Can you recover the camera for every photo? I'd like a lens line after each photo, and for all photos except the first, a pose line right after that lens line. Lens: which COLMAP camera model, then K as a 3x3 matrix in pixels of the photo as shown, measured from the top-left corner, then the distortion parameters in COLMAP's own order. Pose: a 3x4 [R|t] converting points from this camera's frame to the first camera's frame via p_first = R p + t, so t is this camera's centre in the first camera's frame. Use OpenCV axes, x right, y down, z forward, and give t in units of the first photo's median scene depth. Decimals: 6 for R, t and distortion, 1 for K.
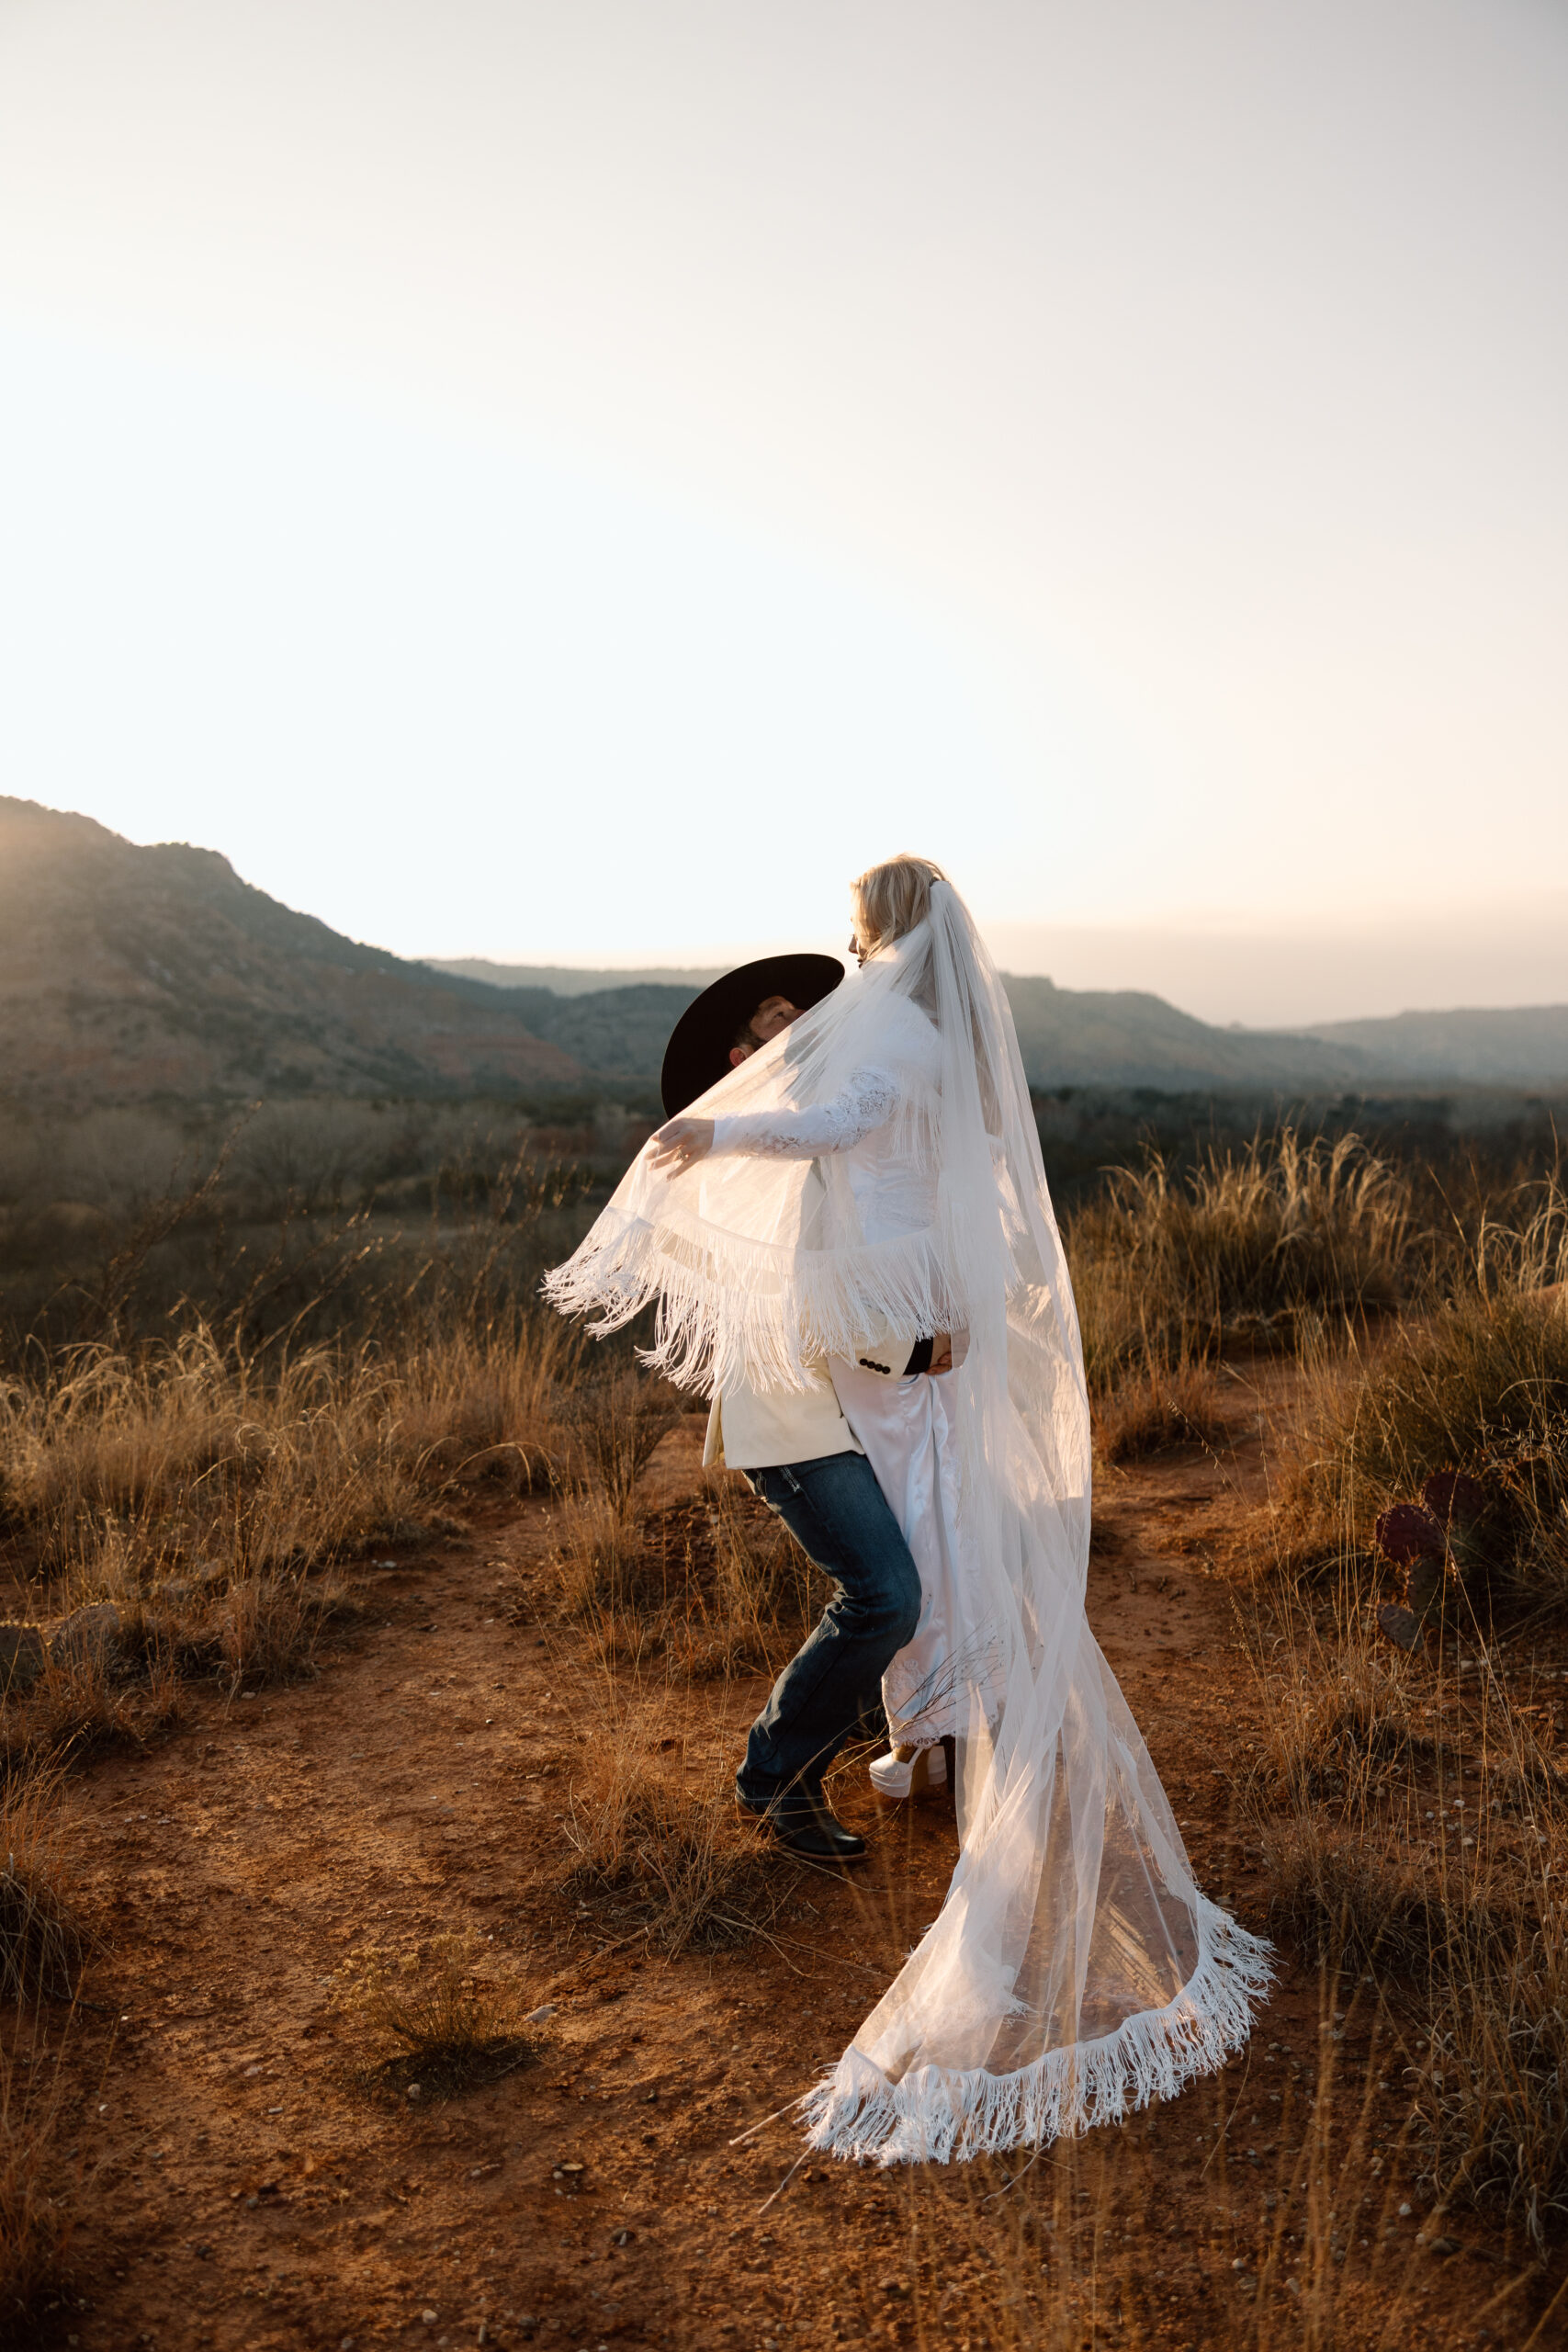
lens RADIAL K [[2575.7, 0, 918.6], [0, 2575.7, 1173.4], [0, 0, 1]] dist [0.005767, 0.000378]
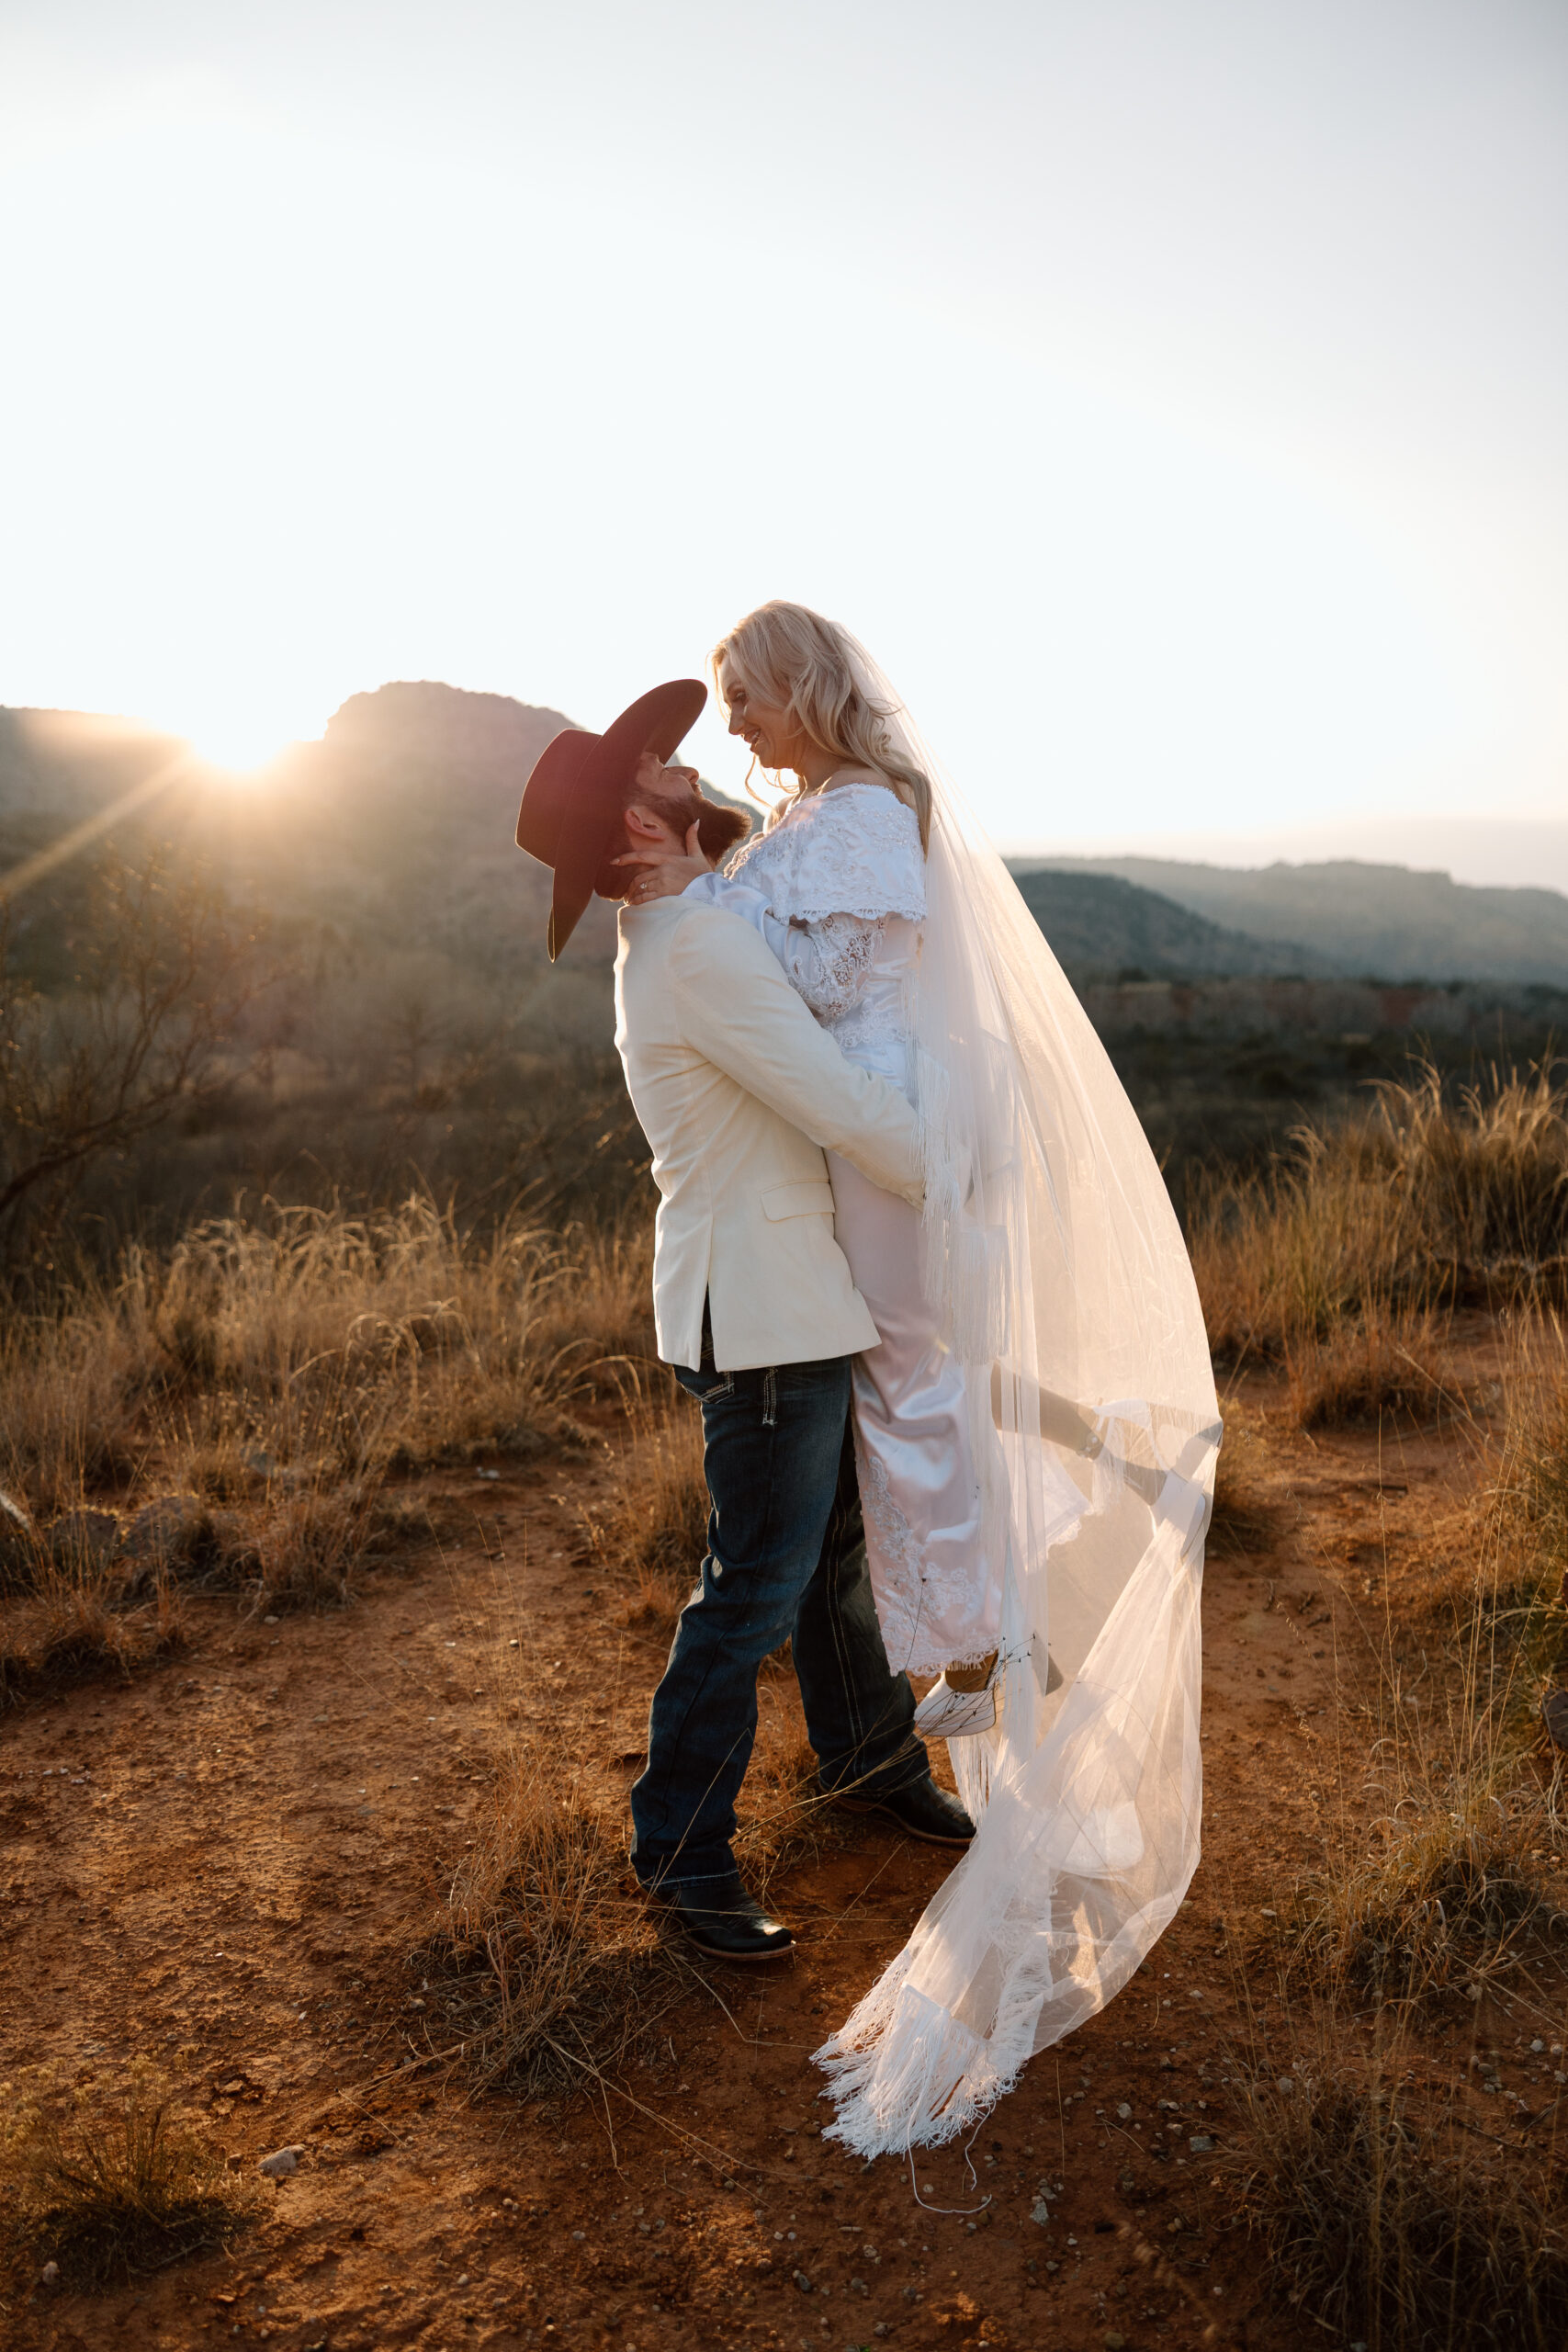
lens RADIAL K [[2131.6, 0, 784.0], [0, 2131.6, 1176.0], [0, 0, 1]] dist [0.006153, -0.004841]
pose [[0.958197, 0.060363, -0.279669, 0.115223], [-0.041197, 0.996413, 0.073916, -0.020917], [0.283128, -0.059305, 0.957247, 0.298143]]
